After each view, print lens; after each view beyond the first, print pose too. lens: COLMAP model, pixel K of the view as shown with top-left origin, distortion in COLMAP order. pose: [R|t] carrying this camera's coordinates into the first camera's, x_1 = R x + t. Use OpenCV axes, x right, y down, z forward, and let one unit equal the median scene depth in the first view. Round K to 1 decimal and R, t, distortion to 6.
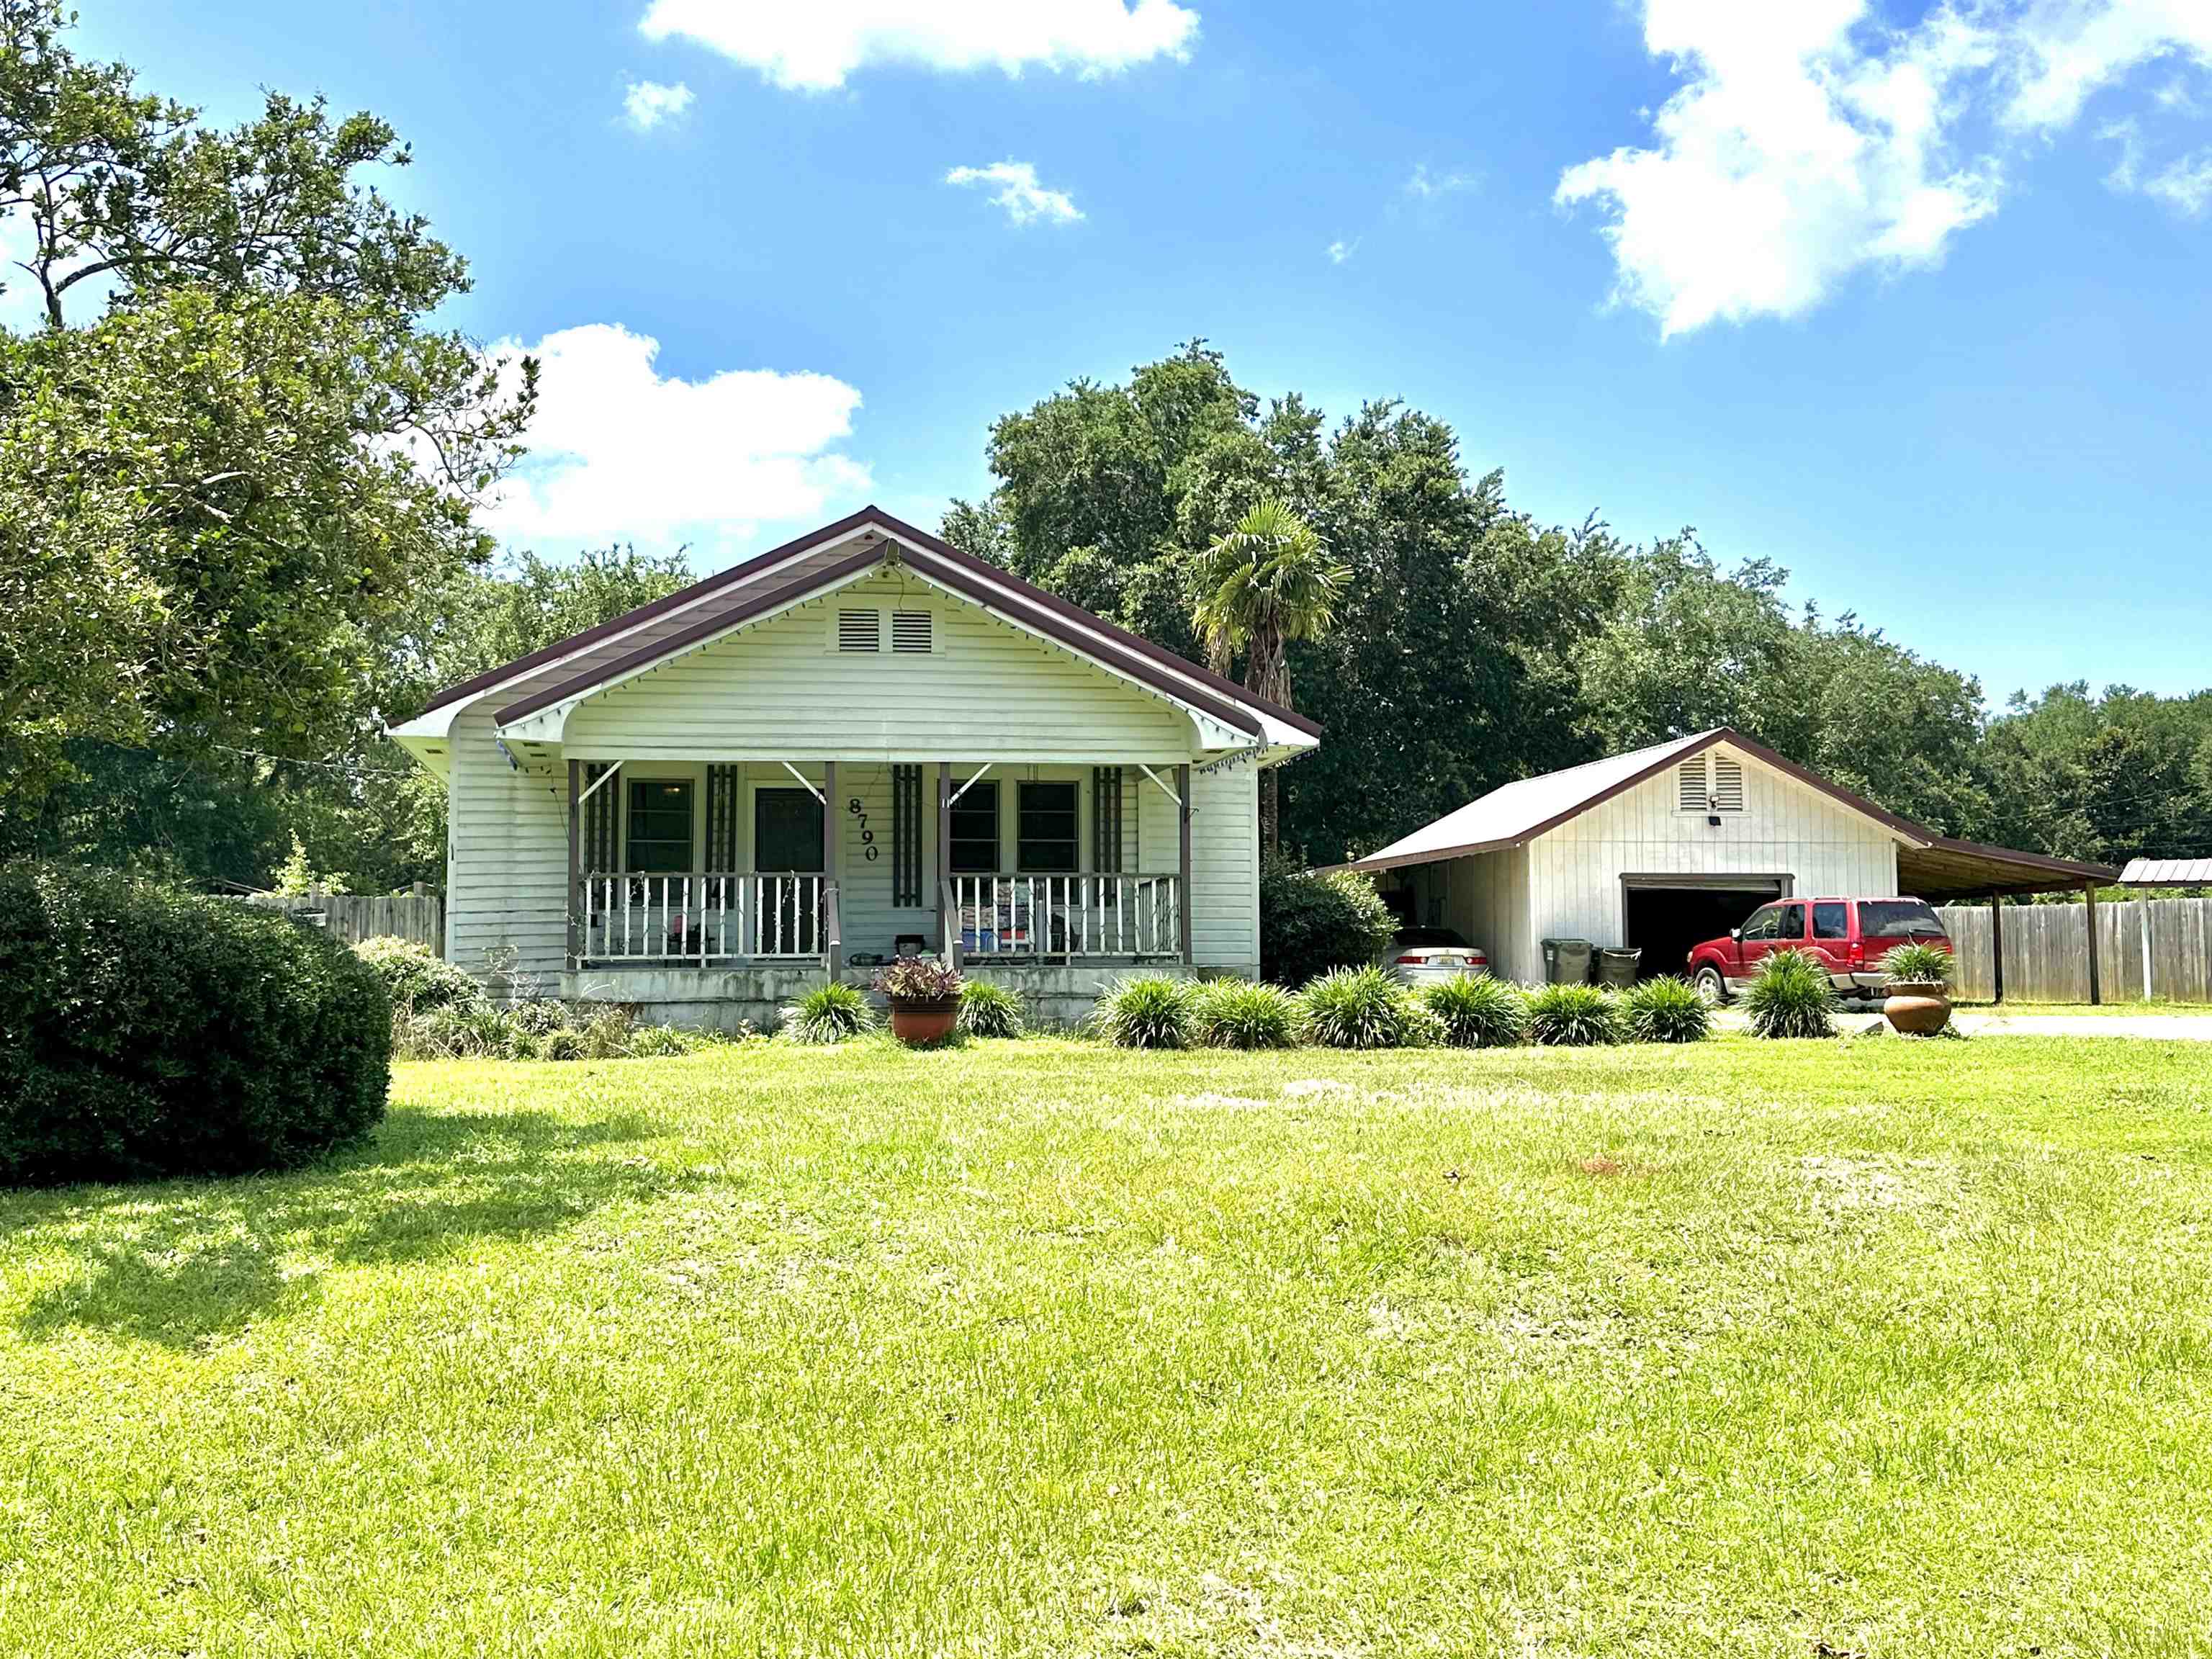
lens RADIAL K [[2375.4, 0, 1105.9], [0, 2375.4, 824.6], [0, 0, 1]] dist [0.023350, 0.000000]
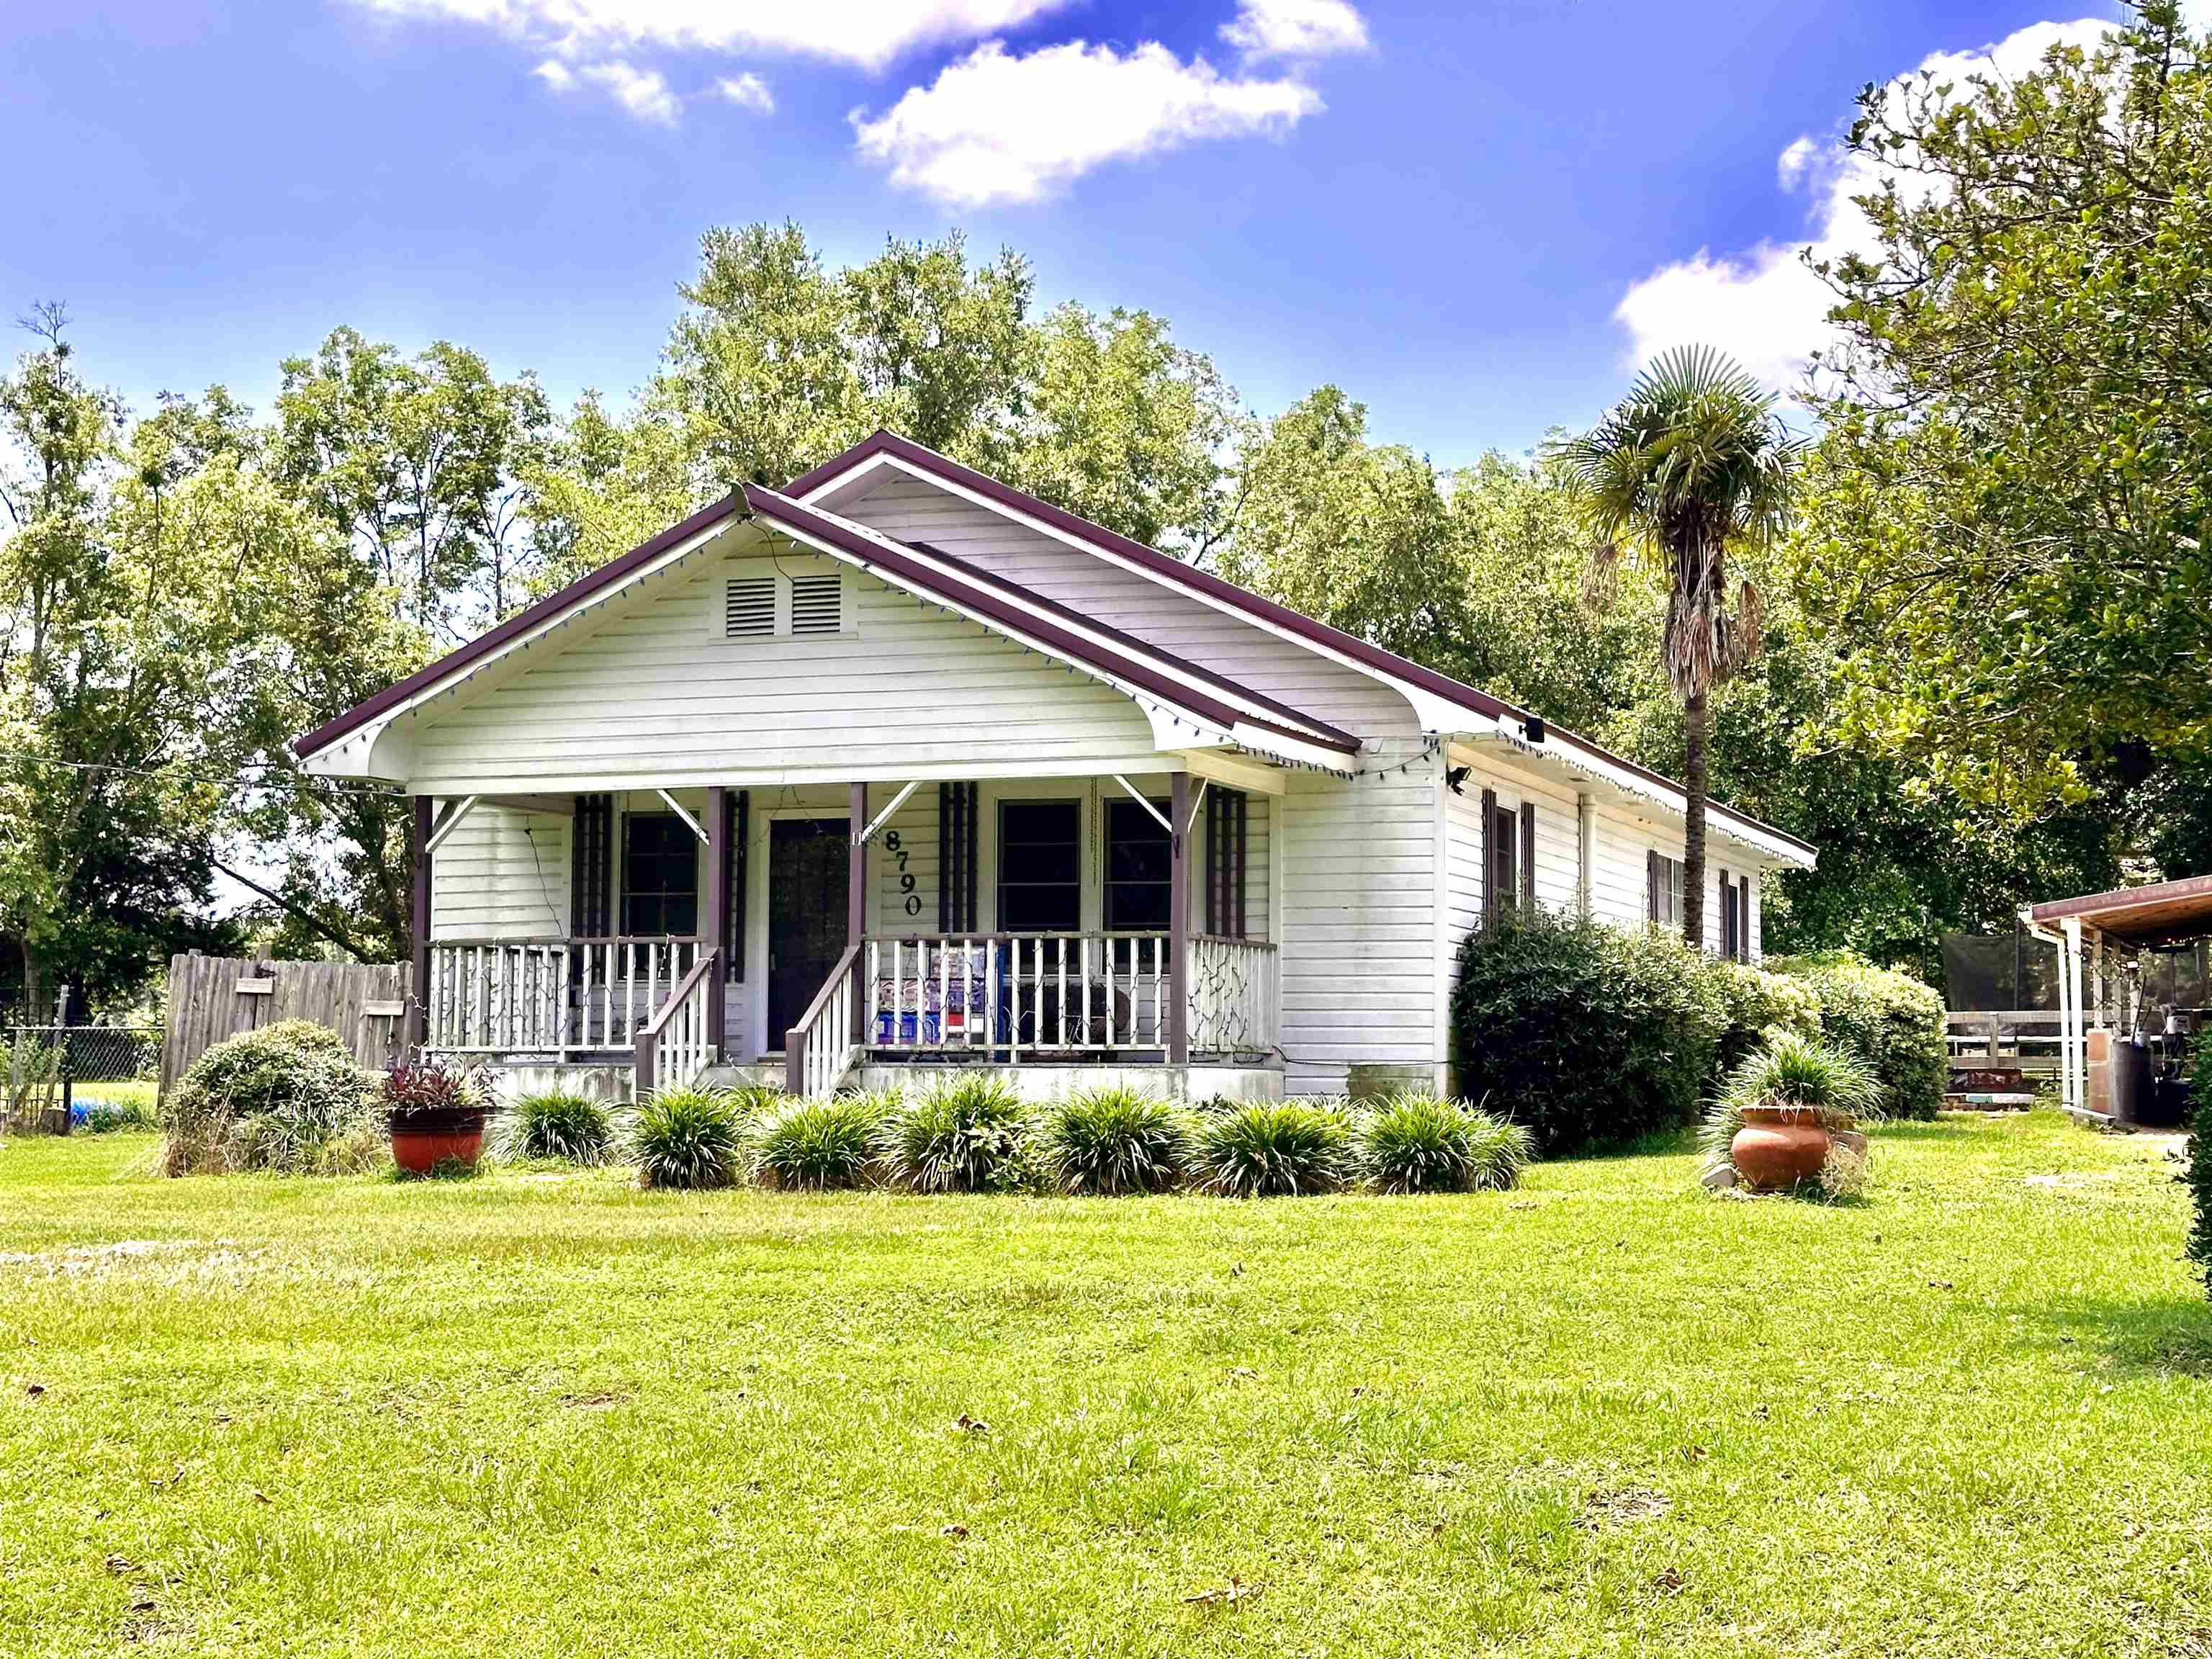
lens RADIAL K [[3426.8, 0, 1106.4], [0, 3426.8, 830.3], [0, 0, 1]] dist [-0.068865, 0.000000]
pose [[0.863340, -0.025258, -0.503990, 0.521715], [0.024536, 0.999666, -0.008070, -0.001201], [0.504026, -0.005398, 0.863672, 0.135396]]
